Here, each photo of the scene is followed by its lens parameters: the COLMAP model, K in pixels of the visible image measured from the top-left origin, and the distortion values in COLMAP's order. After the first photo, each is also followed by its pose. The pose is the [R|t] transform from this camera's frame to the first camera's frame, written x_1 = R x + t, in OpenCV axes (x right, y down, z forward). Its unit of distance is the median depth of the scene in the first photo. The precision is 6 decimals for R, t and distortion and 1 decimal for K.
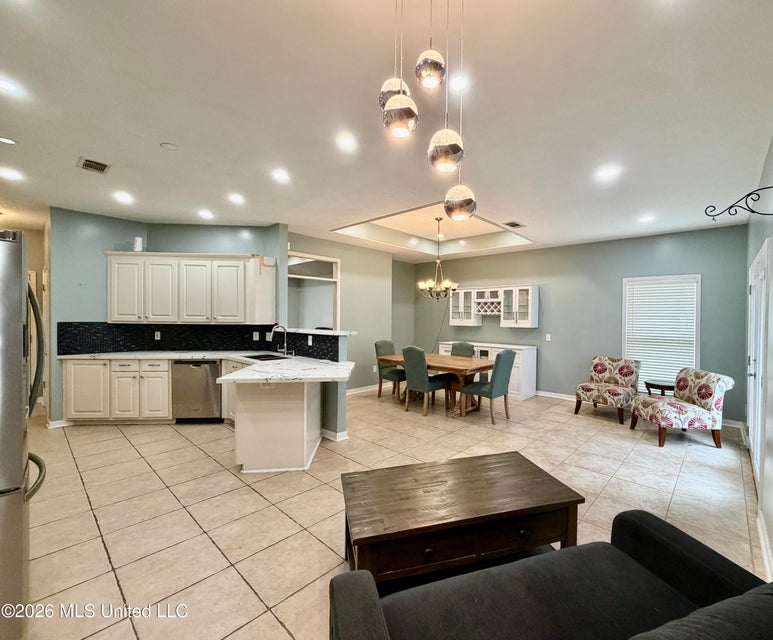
lens RADIAL K [[350.2, 0, 430.6], [0, 350.2, 319.3], [0, 0, 1]] dist [-0.006036, 0.000457]
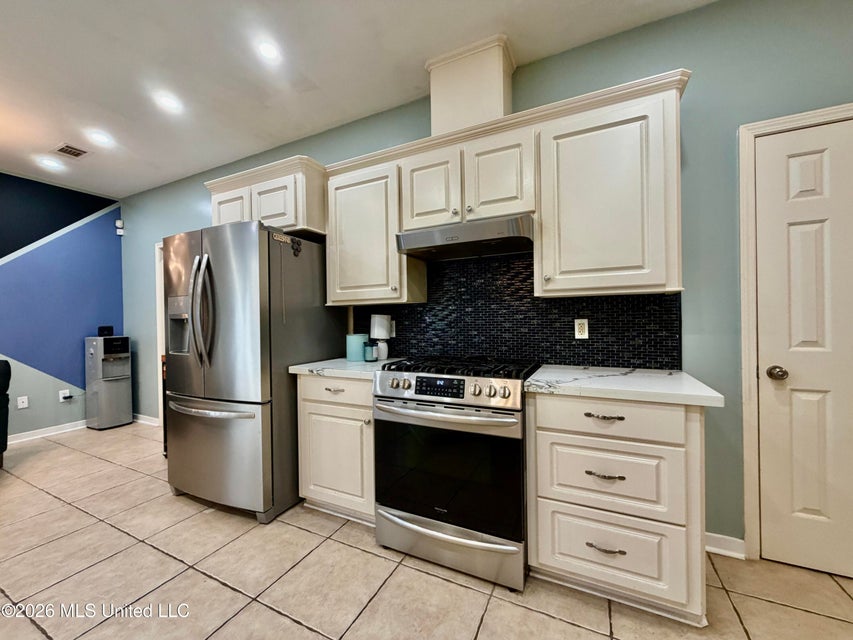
lens RADIAL K [[345.0, 0, 428.1], [0, 345.0, 317.2], [0, 0, 1]] dist [-0.002457, 0.000279]
pose [[-0.969063, 0.005015, -0.246763, -0.563968], [0.004238, 0.999984, 0.003679, 0.035480], [0.246777, 0.002520, -0.969069, 0.826699]]
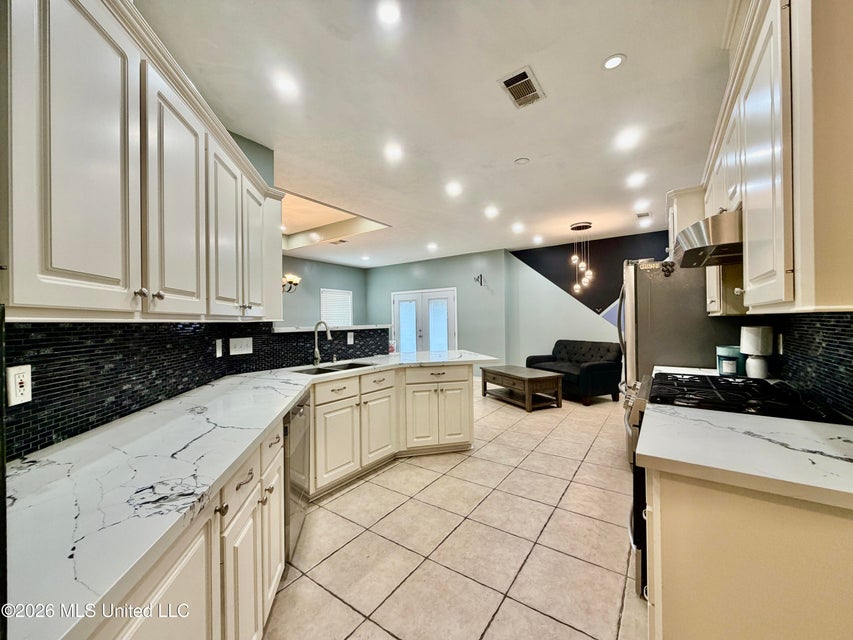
lens RADIAL K [[345.0, 0, 430.2], [0, 345.0, 316.7], [0, 0, 1]] dist [-0.002457, 0.000279]
pose [[-0.108157, 0.001680, 0.994132, -1.013391], [0.019553, 0.999809, 0.000438, 0.011531], [-0.993942, 0.019486, -0.108169, 0.782762]]
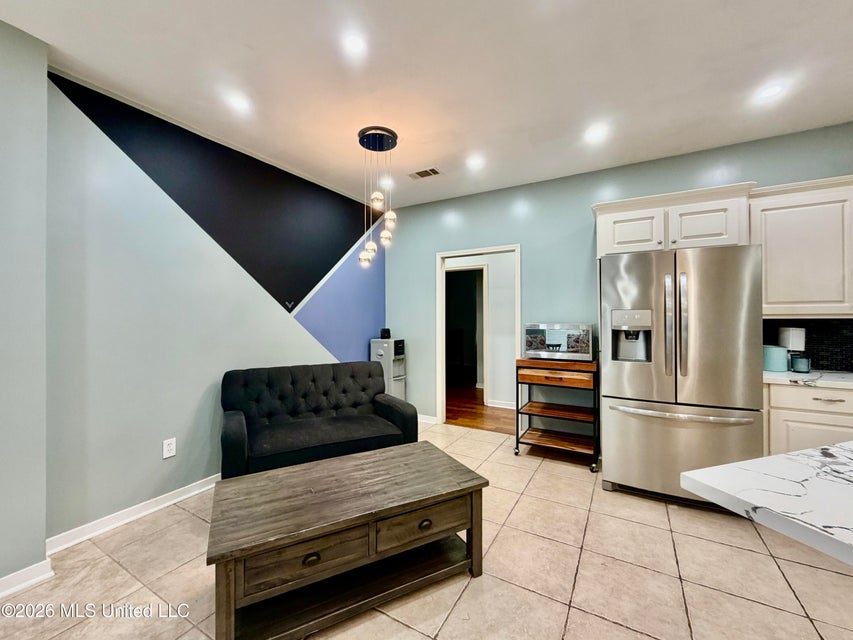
lens RADIAL K [[345.0, 0, 427.5], [0, 345.0, 315.9], [0, 0, 1]] dist [-0.002457, 0.000279]
pose [[-0.983002, -0.008735, -0.183385, 0.017401], [-0.009337, 0.999953, 0.002421, 0.018901], [0.183355, 0.004092, -0.983038, 0.744895]]
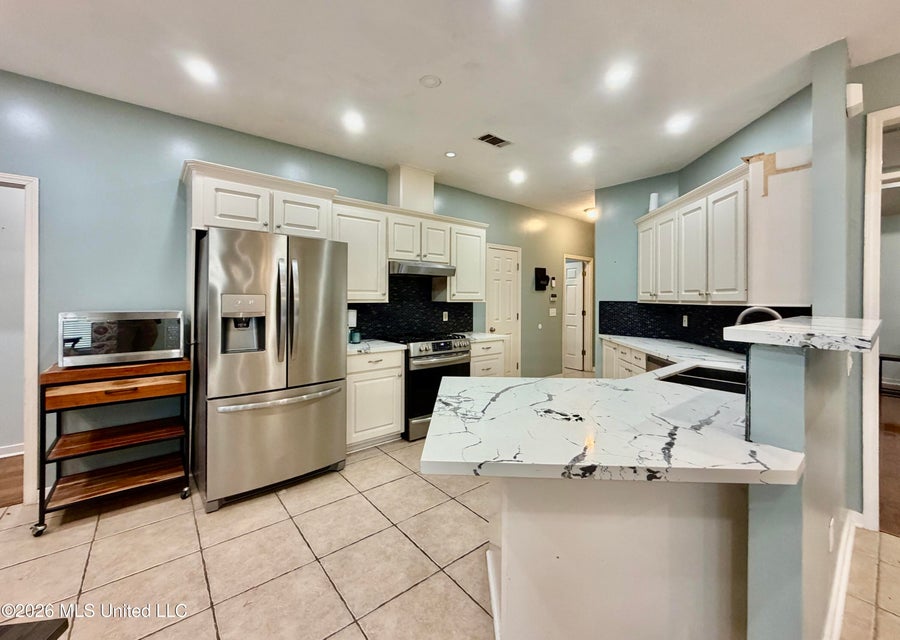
lens RADIAL K [[360.0, 0, 442.0], [0, 360.0, 300.0], [0, 0, 1]] dist [0.001866, -0.000306]
pose [[-0.186832, -0.005814, -0.982375, 0.043777], [-0.015467, 0.999876, -0.002976, 0.013334], [0.982270, 0.014638, -0.186898, 0.644914]]
